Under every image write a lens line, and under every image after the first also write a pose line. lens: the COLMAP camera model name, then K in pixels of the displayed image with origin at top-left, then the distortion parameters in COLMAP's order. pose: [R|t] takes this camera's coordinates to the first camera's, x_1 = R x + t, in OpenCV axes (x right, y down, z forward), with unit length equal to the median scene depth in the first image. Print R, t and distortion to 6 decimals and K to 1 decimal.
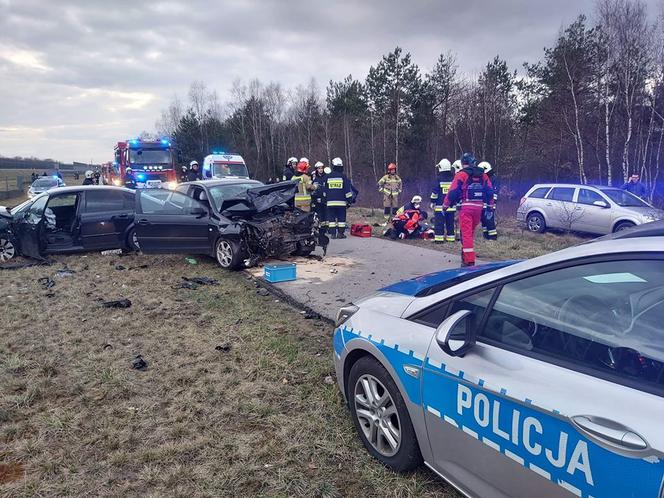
lens RADIAL K [[674.1, 0, 332.0], [0, 674.1, 249.0], [0, 0, 1]] dist [0.004998, -0.025804]
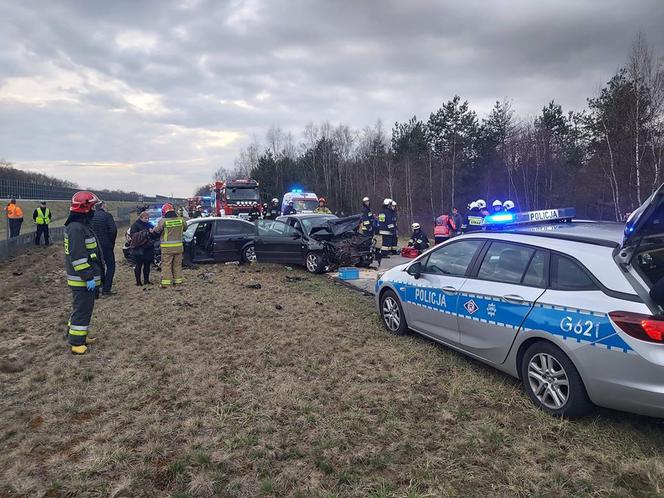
lens RADIAL K [[674.1, 0, 332.0], [0, 674.1, 249.0], [0, 0, 1]] dist [0.004998, -0.025804]
pose [[0.995191, 0.017547, -0.096368, 0.010214], [-0.022396, 0.998524, -0.049469, 0.017273], [0.095357, 0.051390, 0.994116, -0.171639]]
